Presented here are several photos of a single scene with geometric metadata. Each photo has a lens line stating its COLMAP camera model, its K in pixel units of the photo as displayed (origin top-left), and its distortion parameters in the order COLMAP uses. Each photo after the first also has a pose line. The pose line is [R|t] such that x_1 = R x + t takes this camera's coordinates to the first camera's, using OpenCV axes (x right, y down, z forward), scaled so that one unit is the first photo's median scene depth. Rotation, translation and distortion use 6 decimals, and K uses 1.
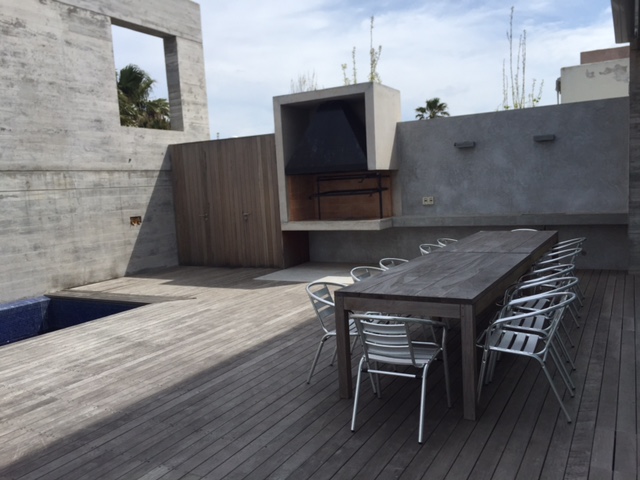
lens RADIAL K [[542.4, 0, 320.0], [0, 542.4, 241.3], [0, 0, 1]] dist [0.011082, -0.027965]
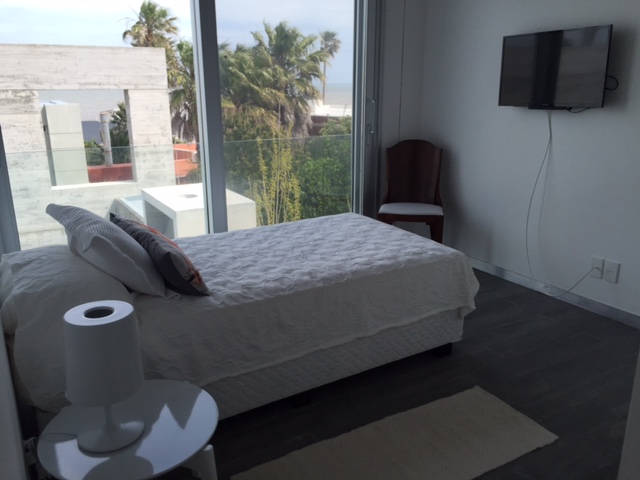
lens RADIAL K [[542.4, 0, 320.3], [0, 542.4, 239.5], [0, 0, 1]] dist [0.011082, -0.027965]
pose [[0.869899, 0.192748, -0.454009, 0.622287], [-0.104711, 0.971668, 0.211887, -0.407208], [0.481987, -0.136781, 0.865436, 0.305425]]
